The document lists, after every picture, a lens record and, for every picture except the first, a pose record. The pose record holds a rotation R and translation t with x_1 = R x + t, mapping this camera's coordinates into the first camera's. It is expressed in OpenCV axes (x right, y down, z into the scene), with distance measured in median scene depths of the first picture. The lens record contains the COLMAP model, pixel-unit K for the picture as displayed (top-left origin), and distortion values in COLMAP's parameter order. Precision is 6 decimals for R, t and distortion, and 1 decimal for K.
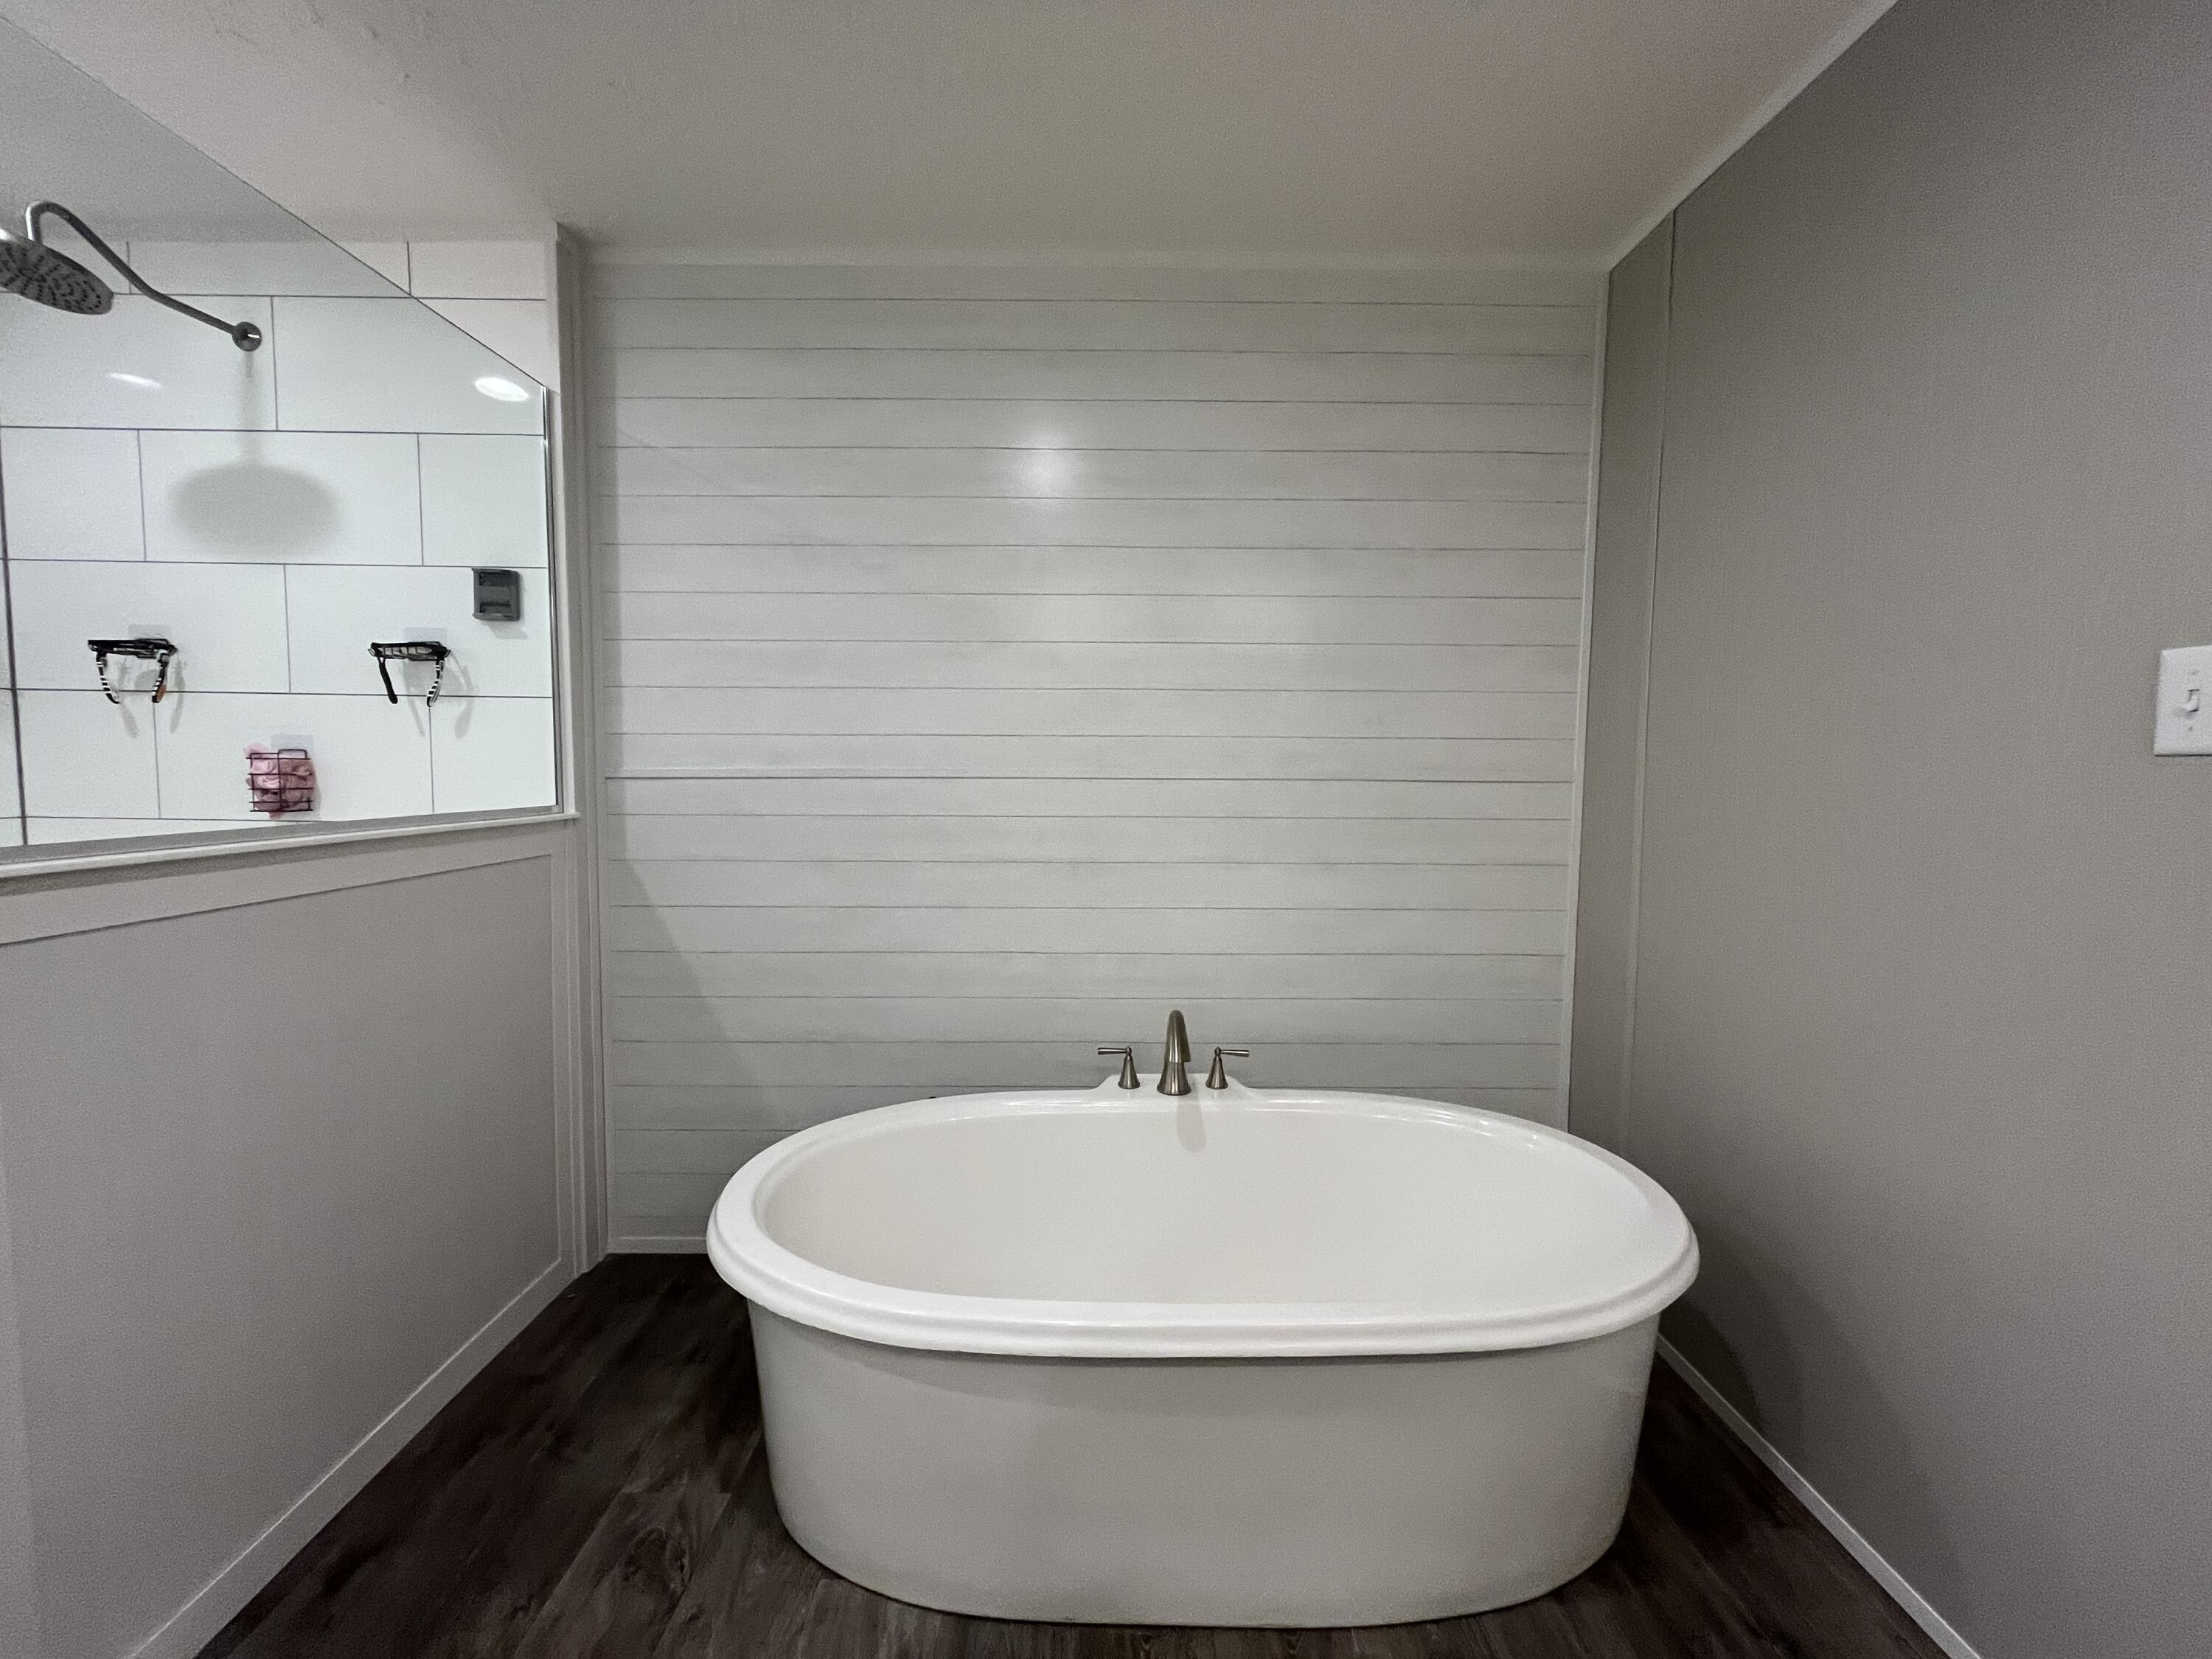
lens RADIAL K [[893.4, 0, 1101.5], [0, 893.4, 830.4], [0, 0, 1]] dist [-0.000608, -0.000023]
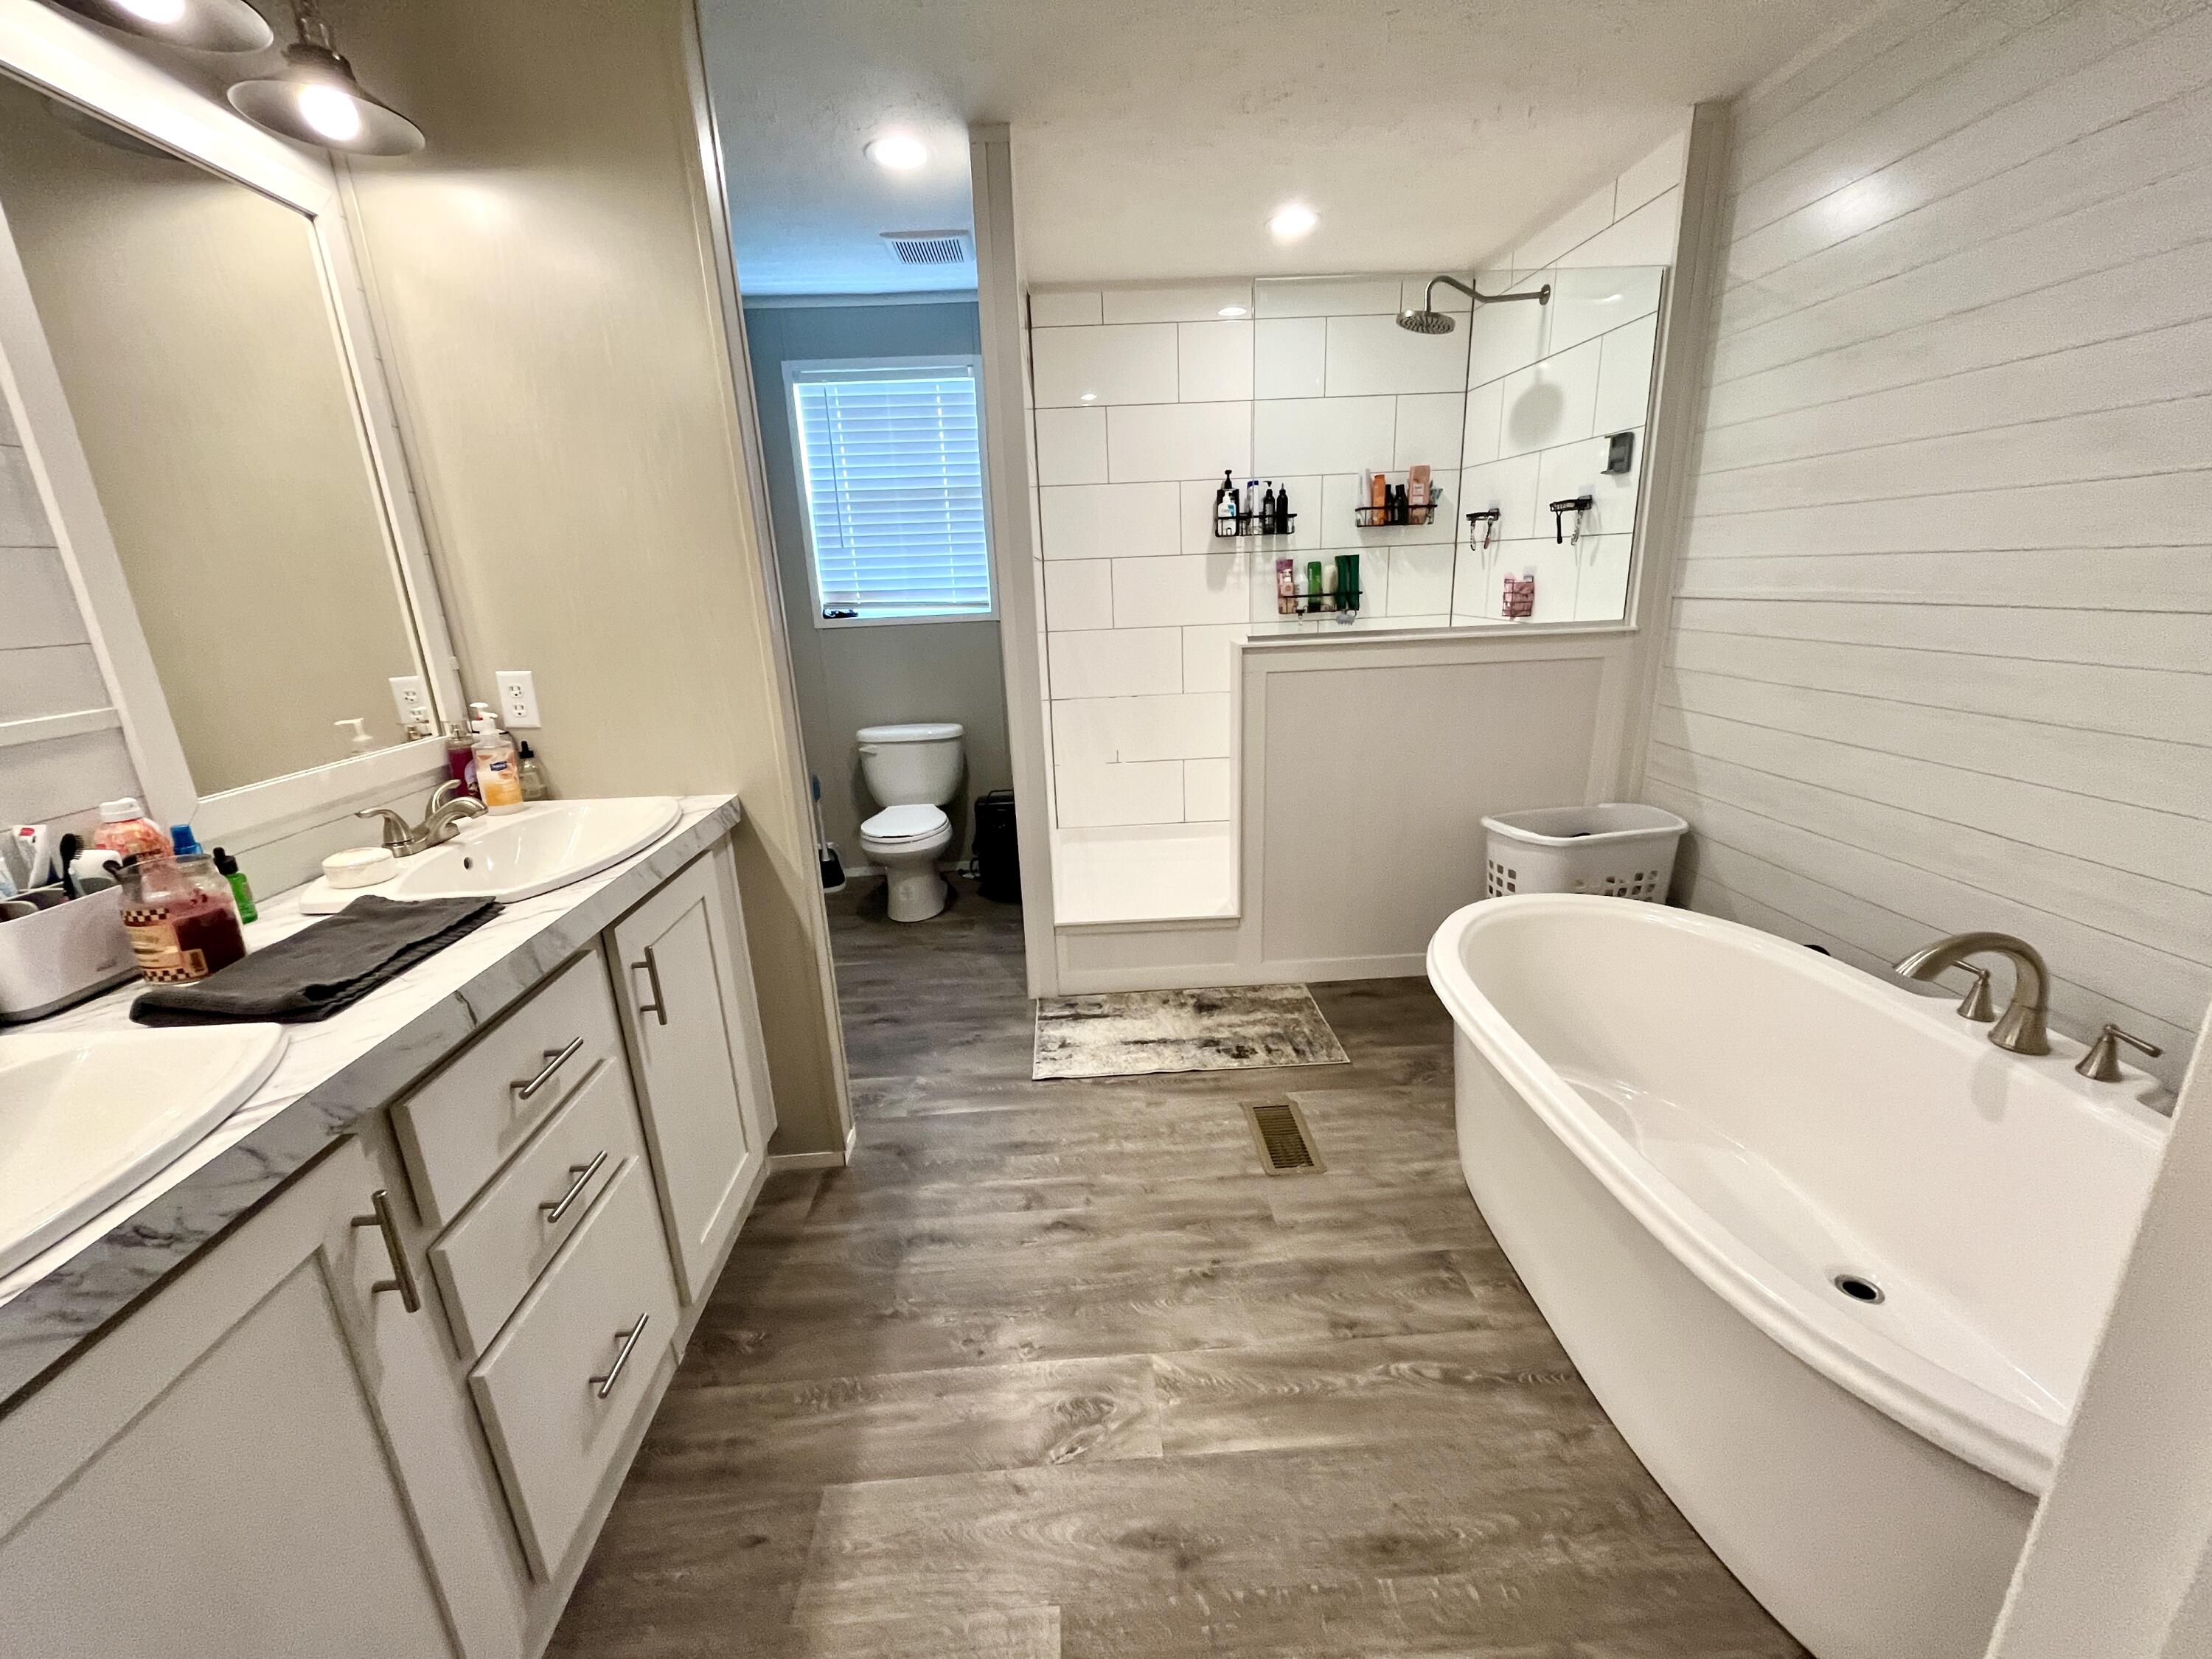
lens RADIAL K [[893.4, 0, 1103.0], [0, 893.4, 831.1], [0, 0, 1]] dist [-0.000608, -0.000023]
pose [[0.036263, 0.272247, -0.961544, 0.703256], [-0.032628, 0.961986, 0.271141, -0.060219], [0.998810, 0.021541, 0.043767, 0.193926]]
